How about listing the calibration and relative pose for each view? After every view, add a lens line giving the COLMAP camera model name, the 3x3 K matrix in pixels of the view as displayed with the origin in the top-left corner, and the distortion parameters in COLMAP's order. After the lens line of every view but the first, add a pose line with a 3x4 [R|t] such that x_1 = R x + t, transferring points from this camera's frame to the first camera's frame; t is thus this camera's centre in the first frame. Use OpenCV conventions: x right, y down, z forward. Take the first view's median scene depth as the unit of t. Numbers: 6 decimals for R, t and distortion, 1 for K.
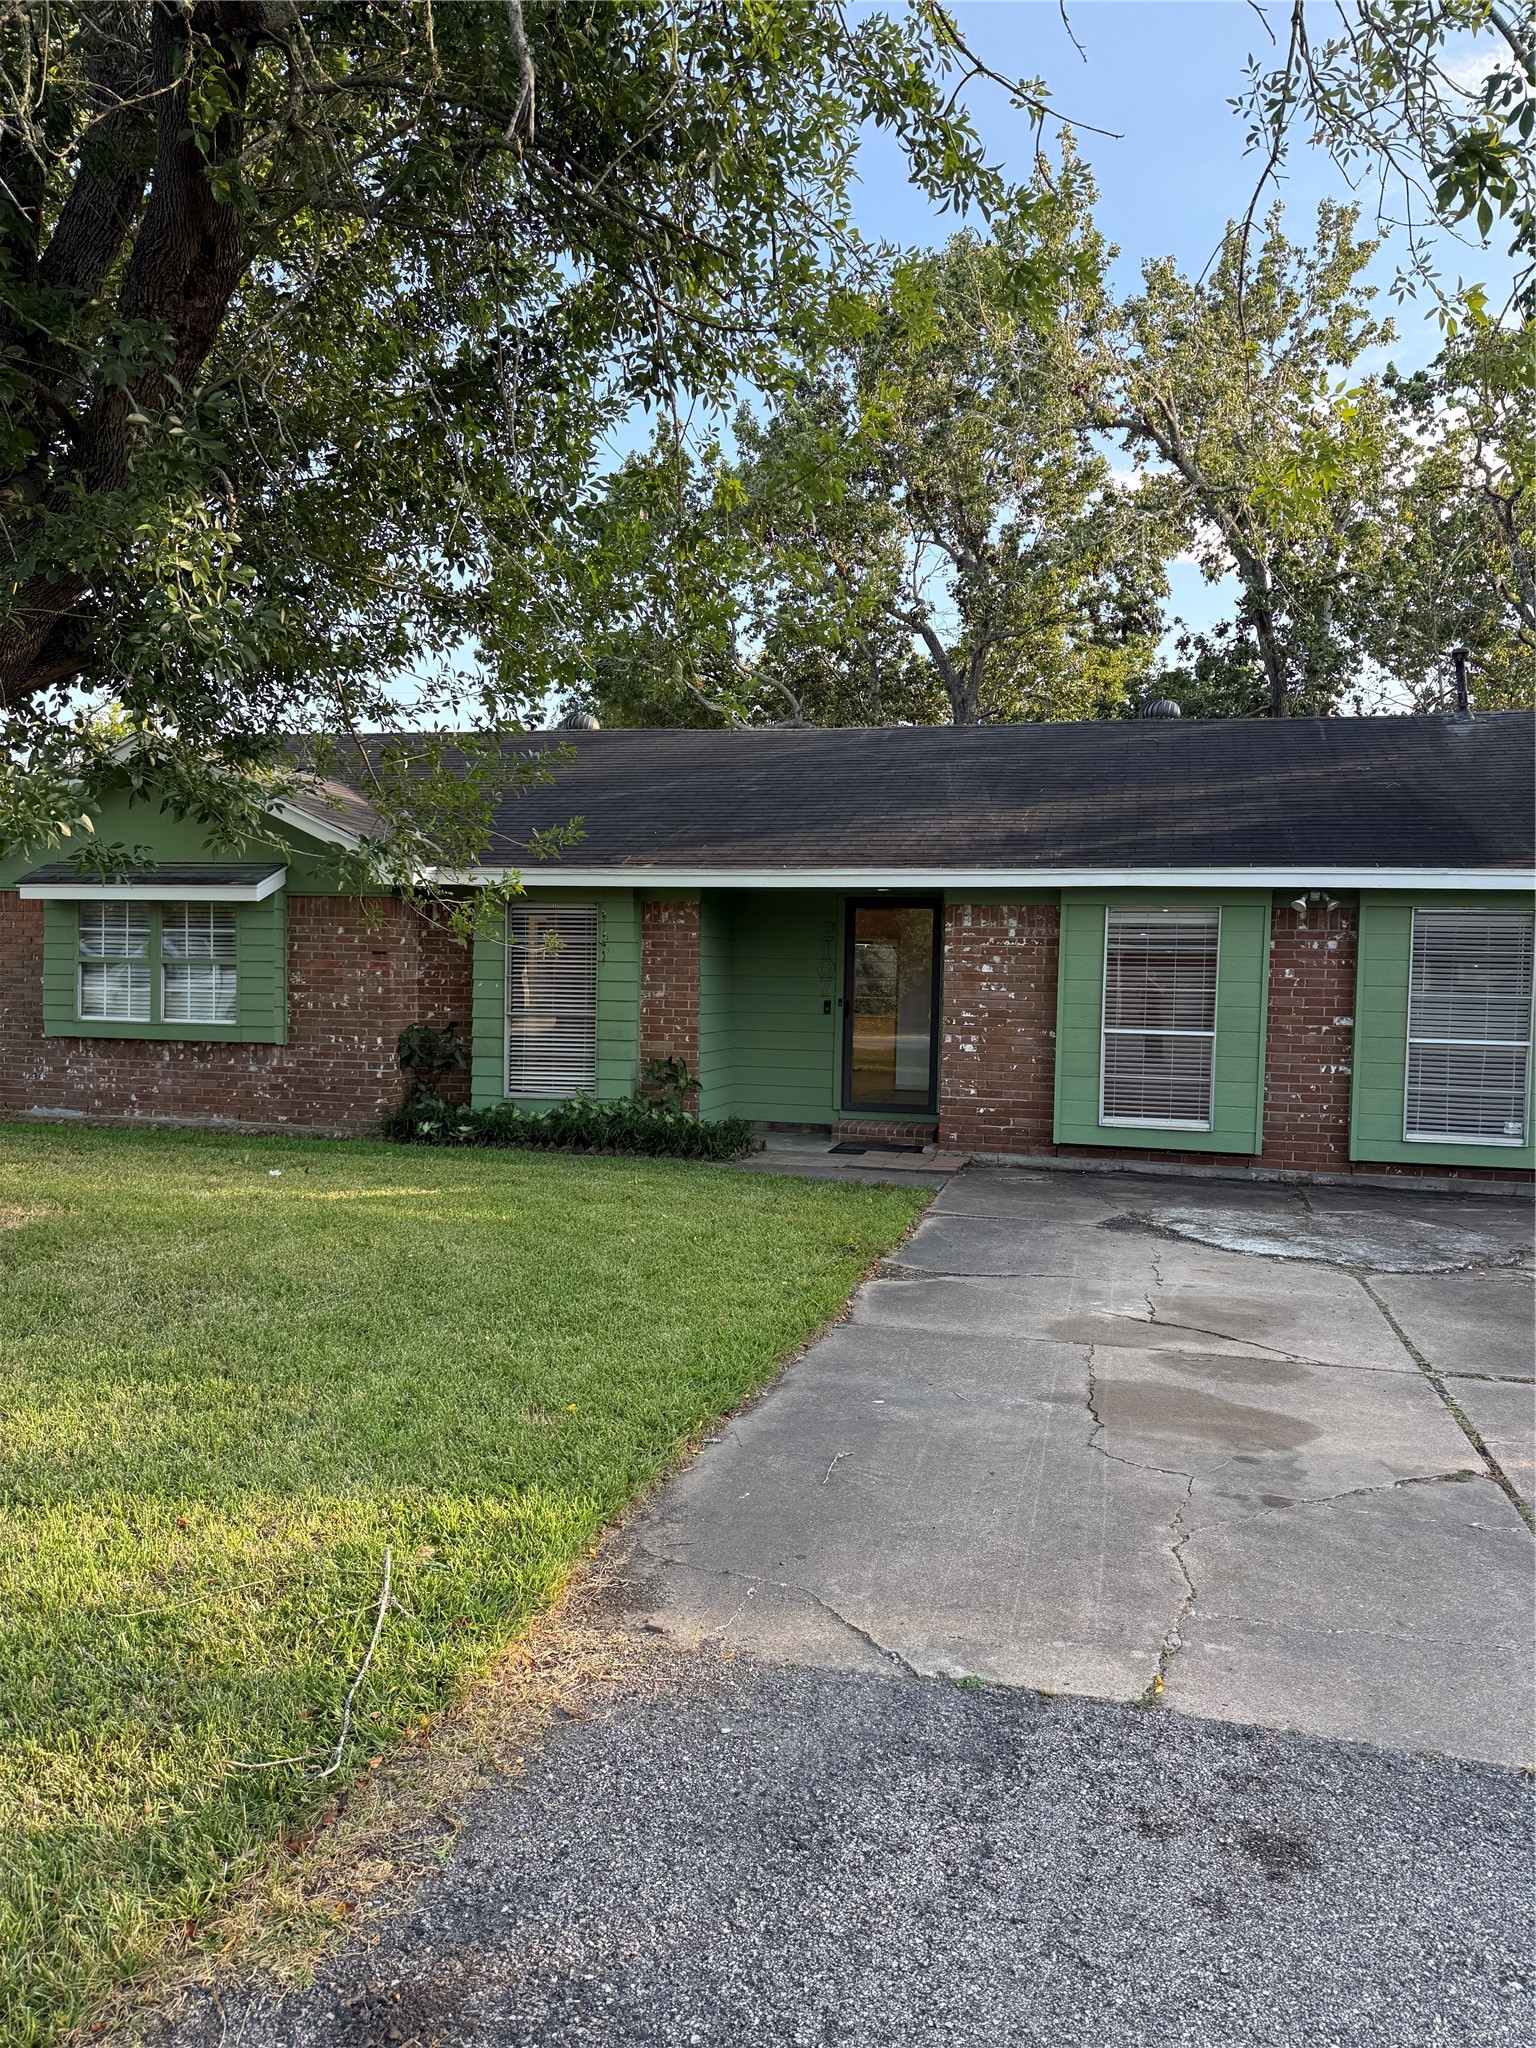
lens RADIAL K [[1423.3, 0, 768.0], [0, 1423.3, 1024.0], [0, 0, 1]] dist [0.107451, -0.136761]
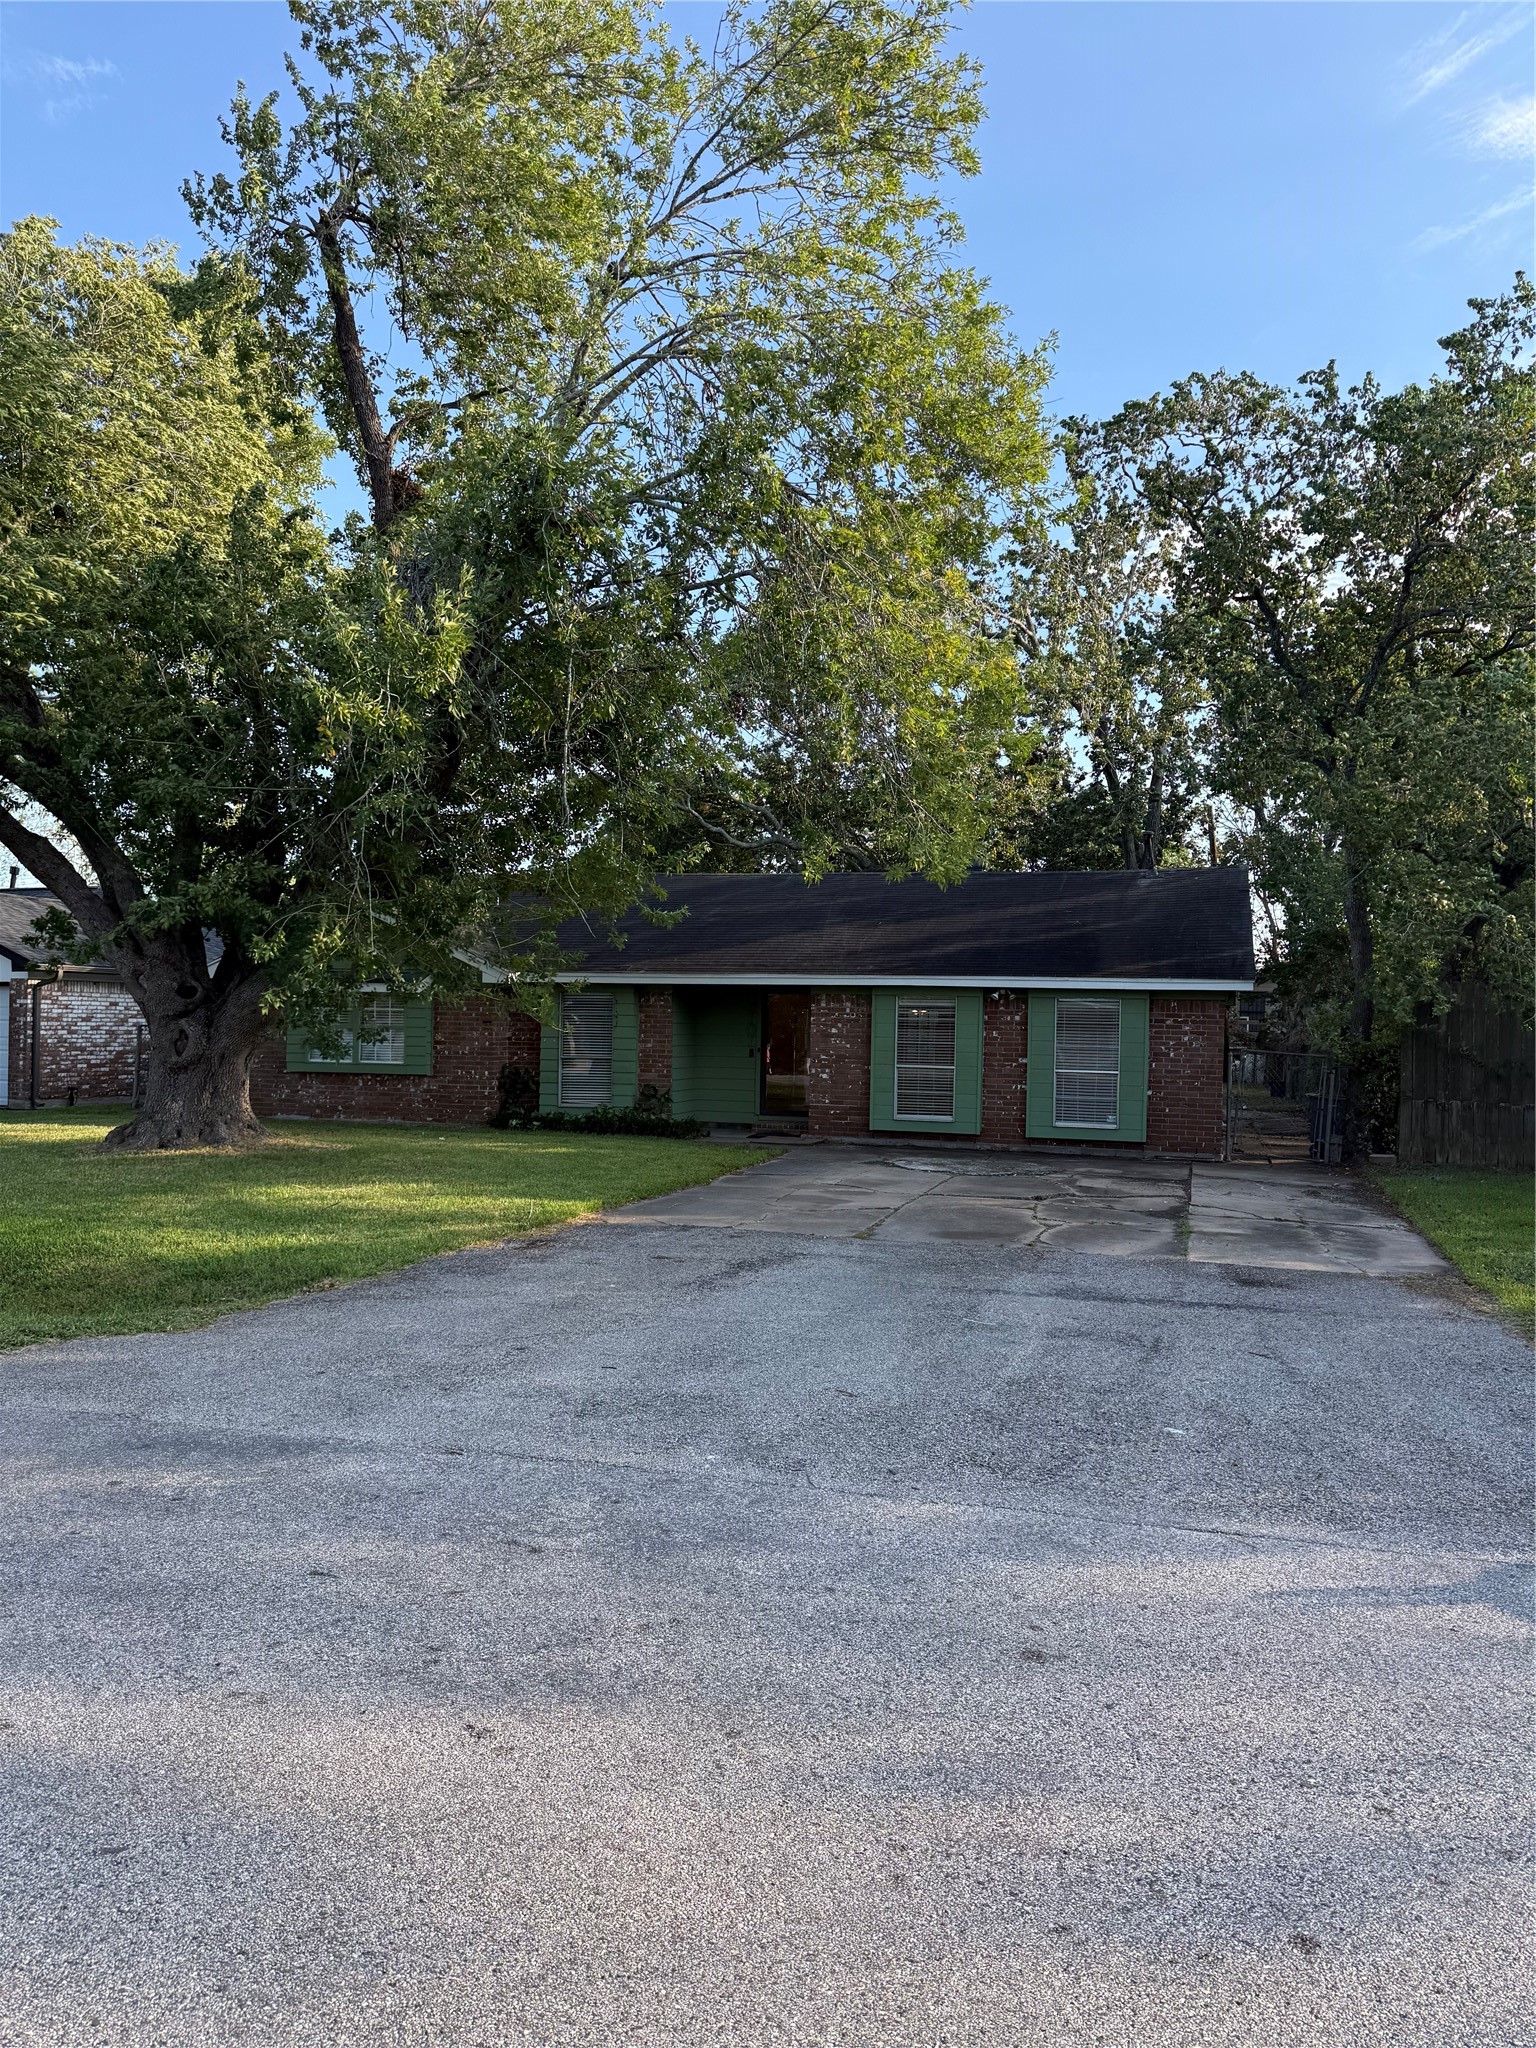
lens RADIAL K [[1423.3, 0, 768.0], [0, 1423.3, 1024.0], [0, 0, 1]] dist [0.107451, -0.136761]
pose [[0.999540, -0.002027, -0.030271, 0.124810], [0.000966, 0.999386, -0.035027, 0.013975], [0.030324, 0.034982, 0.998928, -0.743952]]
